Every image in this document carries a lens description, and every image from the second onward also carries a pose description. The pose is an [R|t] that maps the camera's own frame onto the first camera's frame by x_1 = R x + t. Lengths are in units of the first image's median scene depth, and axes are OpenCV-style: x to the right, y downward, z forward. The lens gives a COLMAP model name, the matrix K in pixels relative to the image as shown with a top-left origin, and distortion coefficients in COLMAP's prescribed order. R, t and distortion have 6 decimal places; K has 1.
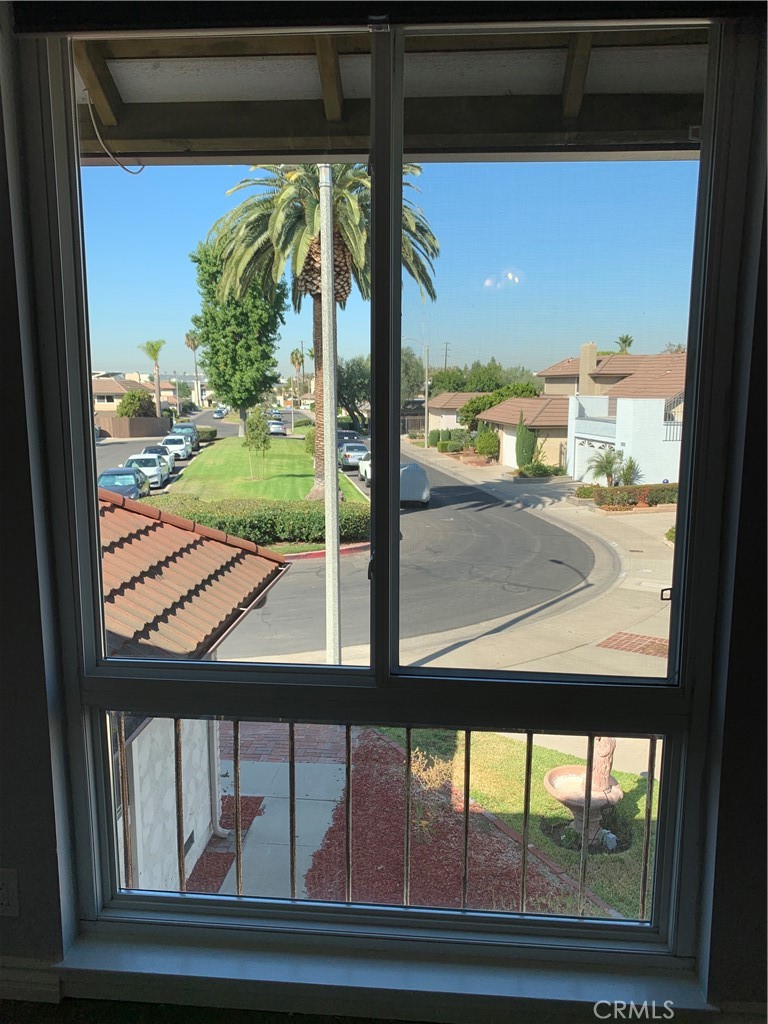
lens RADIAL K [[790.8, 0, 384.0], [0, 790.8, 512.0], [0, 0, 1]] dist [0.038802, -0.040096]
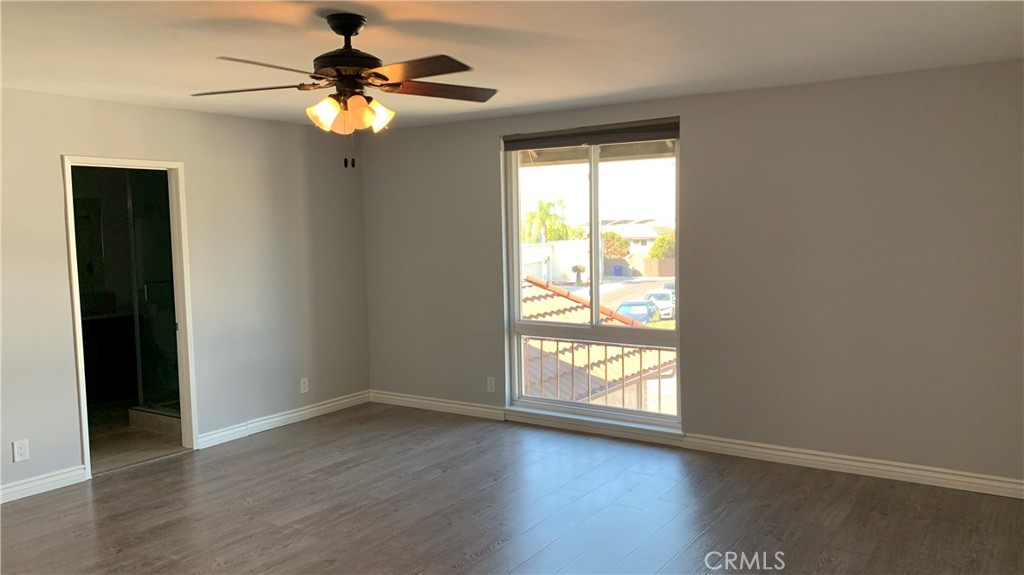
lens RADIAL K [[789.2, 0, 512.0], [0, 789.2, 287.5], [0, 0, 1]] dist [0.113898, 0.000078]
pose [[0.873259, 0.022098, -0.486754, 0.077195], [-0.062984, 0.995709, -0.067792, 0.017375], [0.483168, 0.089858, 0.870904, -0.121171]]
